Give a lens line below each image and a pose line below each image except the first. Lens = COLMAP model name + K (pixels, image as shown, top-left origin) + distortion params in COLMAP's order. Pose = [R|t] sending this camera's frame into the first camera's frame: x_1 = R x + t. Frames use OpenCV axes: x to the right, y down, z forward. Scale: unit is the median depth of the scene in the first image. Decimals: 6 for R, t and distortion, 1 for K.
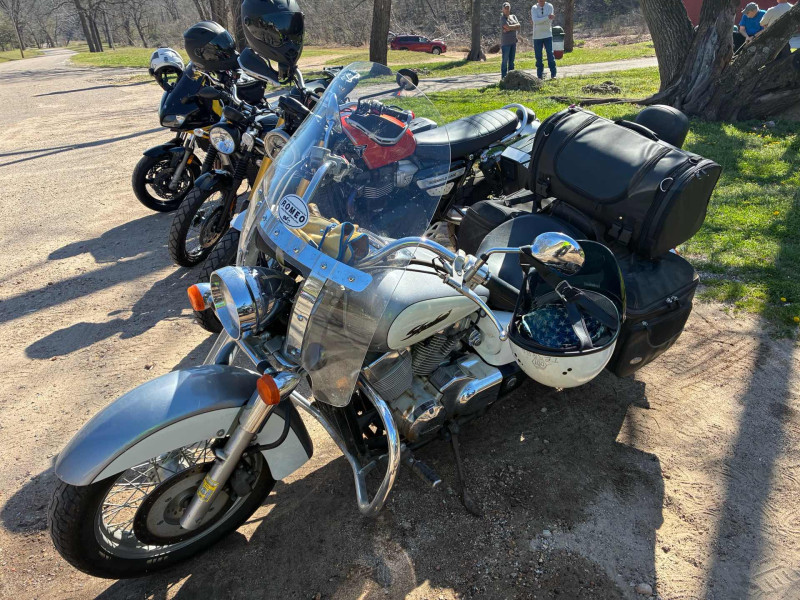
lens RADIAL K [[605.9, 0, 400.0], [0, 605.9, 300.0], [0, 0, 1]] dist [0.061385, -0.081206]
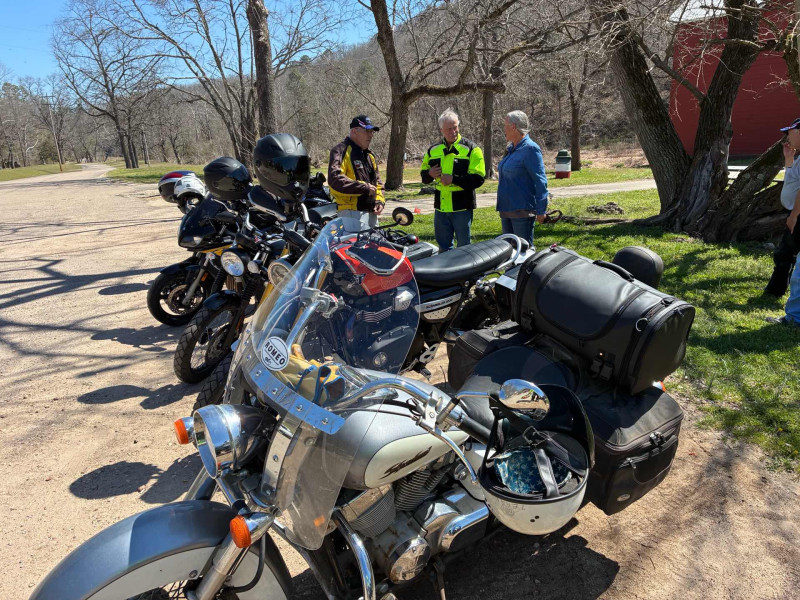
lens RADIAL K [[611.3, 0, 404.0], [0, 611.3, 301.5], [0, 0, 1]] dist [0.010712, 0.002115]
pose [[0.999741, 0.011034, -0.019911, 0.035056], [-0.014272, 0.985231, -0.170637, -0.029302], [0.017735, 0.170877, 0.985133, -0.029374]]
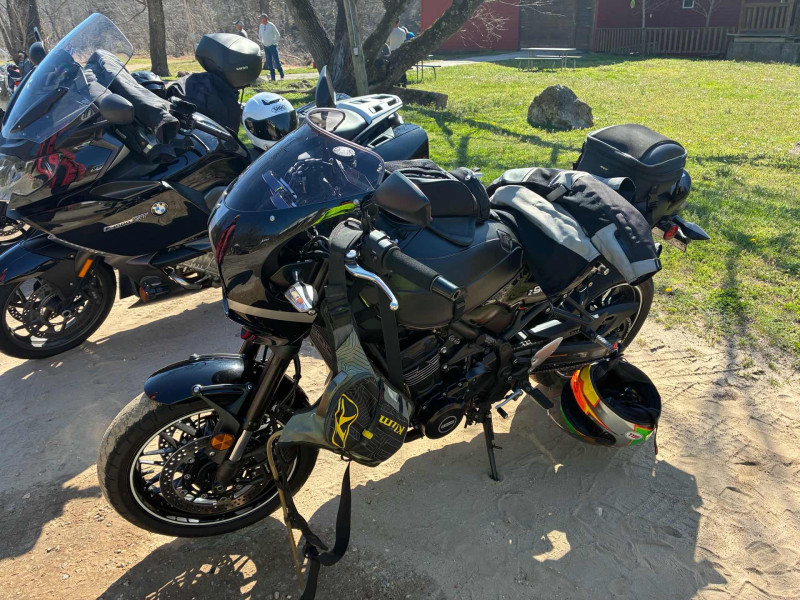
lens RADIAL K [[611.3, 0, 404.0], [0, 611.3, 301.5], [0, 0, 1]] dist [0.010712, 0.002115]
pose [[0.969506, -0.073136, 0.233900, 0.803711], [0.077687, 0.996925, -0.010292, 0.723939], [-0.232428, 0.028149, 0.972206, -1.616880]]
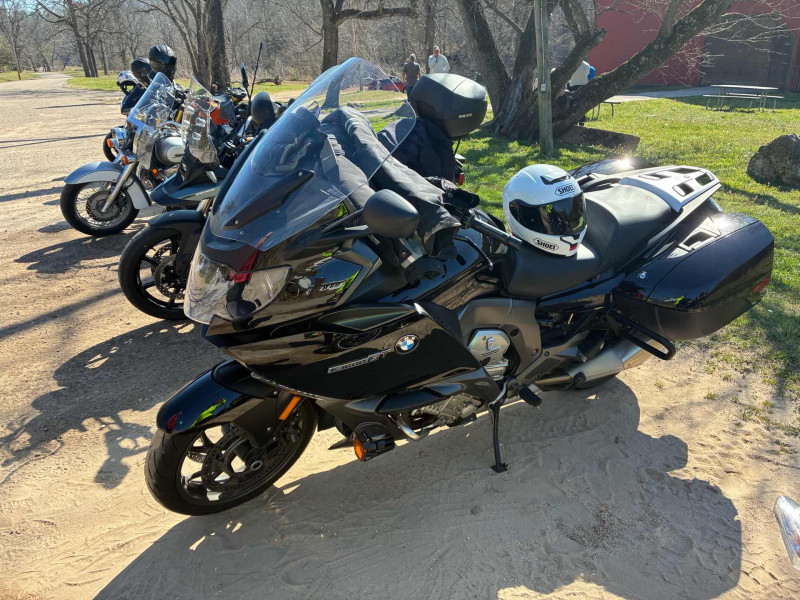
lens RADIAL K [[605.9, 0, 400.0], [0, 605.9, 300.0], [0, 0, 1]] dist [0.061385, -0.081206]
pose [[0.999005, 0.037181, 0.024641, 0.659260], [-0.035708, 0.997693, -0.057732, 0.549783], [-0.026731, 0.056794, 0.998028, -1.275506]]
